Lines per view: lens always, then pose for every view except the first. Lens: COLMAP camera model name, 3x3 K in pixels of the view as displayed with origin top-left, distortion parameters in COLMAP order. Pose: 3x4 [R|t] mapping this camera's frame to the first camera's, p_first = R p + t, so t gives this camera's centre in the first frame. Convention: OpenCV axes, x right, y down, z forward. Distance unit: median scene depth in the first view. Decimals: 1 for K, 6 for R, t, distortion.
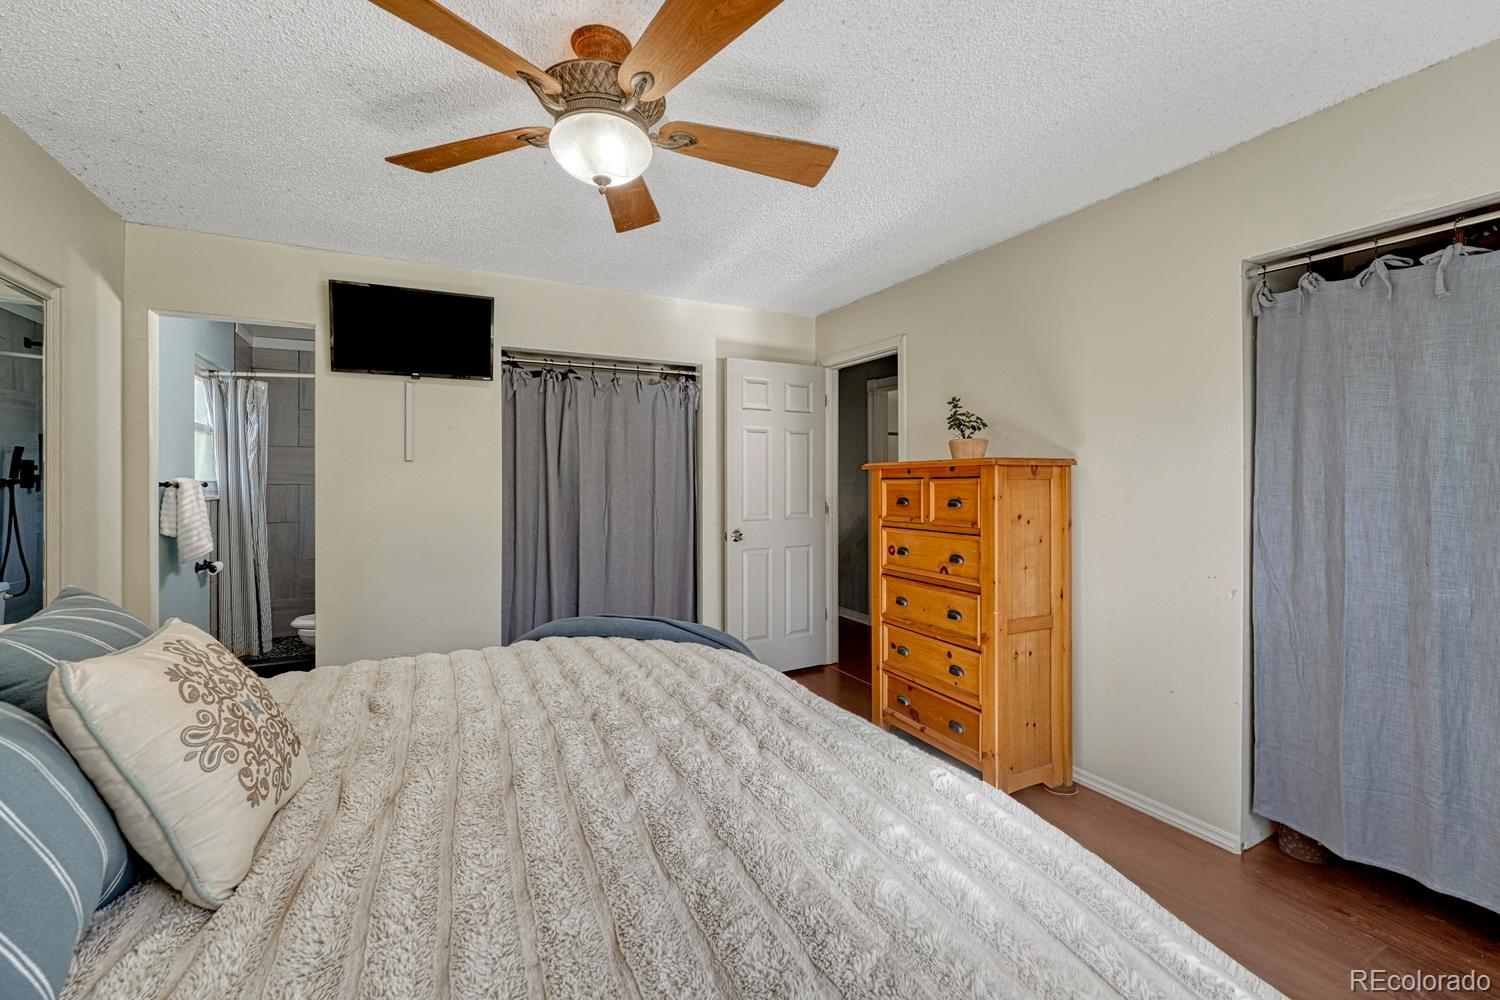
lens RADIAL K [[633.9, 0, 750.7], [0, 633.9, 486.9], [0, 0, 1]] dist [-0.008767, -0.000111]
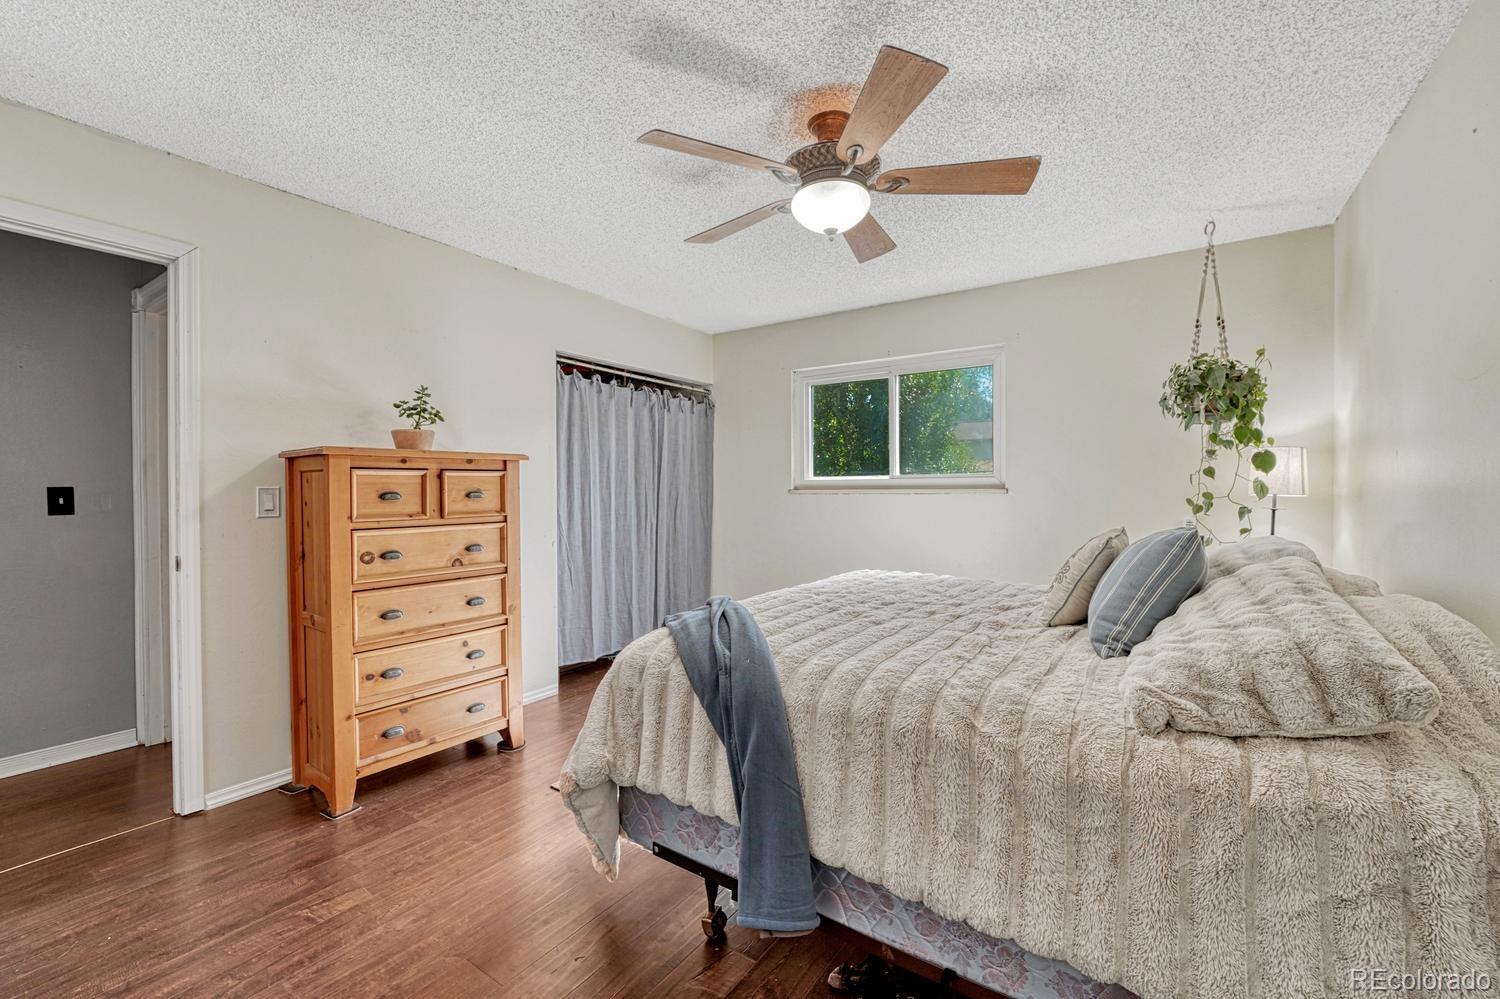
lens RADIAL K [[633.9, 0, 750.7], [0, 633.9, 486.4], [0, 0, 1]] dist [-0.008767, -0.000111]
pose [[-0.461577, 0.009850, 0.887045, -0.796026], [0.010548, 0.999929, -0.005614, 0.023299], [-0.887037, 0.006766, -0.461648, 1.059136]]
